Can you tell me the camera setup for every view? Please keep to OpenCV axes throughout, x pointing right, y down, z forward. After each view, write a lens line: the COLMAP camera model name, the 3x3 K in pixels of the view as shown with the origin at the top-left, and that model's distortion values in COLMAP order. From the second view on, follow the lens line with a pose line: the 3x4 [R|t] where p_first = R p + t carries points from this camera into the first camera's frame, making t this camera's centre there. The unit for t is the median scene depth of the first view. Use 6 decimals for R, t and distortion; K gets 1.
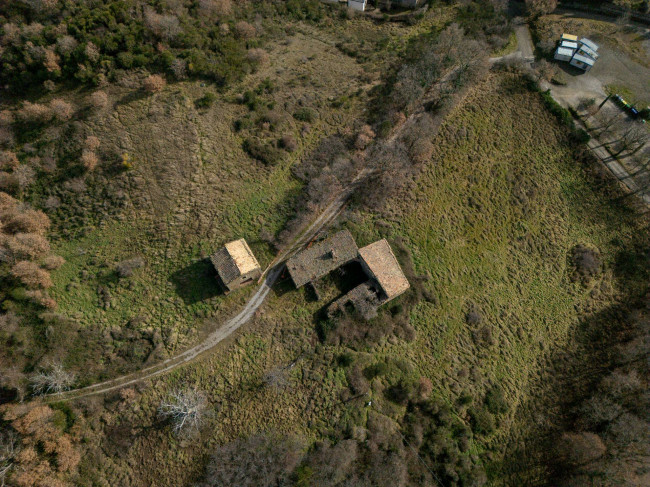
lens RADIAL K [[453.9, 0, 323.9], [0, 453.9, 243.7], [0, 0, 1]] dist [0.079792, -0.076685]
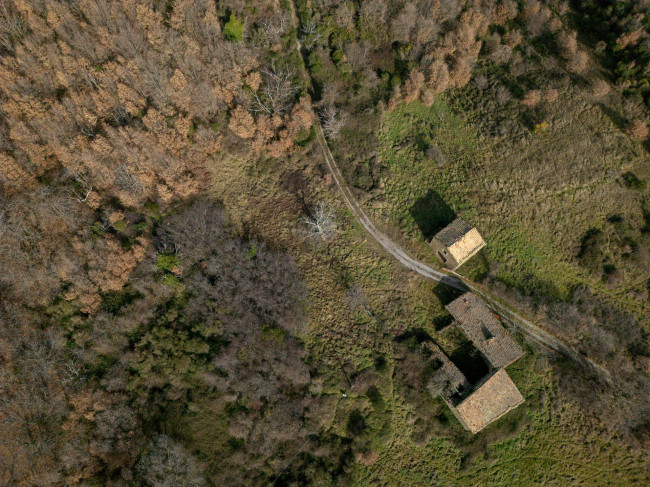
lens RADIAL K [[453.9, 0, 323.9], [0, 453.9, 243.7], [0, 0, 1]] dist [0.079792, -0.076685]
pose [[0.108257, 0.933046, -0.343081, 0.120806], [-0.927788, 0.218778, 0.302234, 0.012896], [0.357057, 0.285588, 0.889354, -0.003845]]
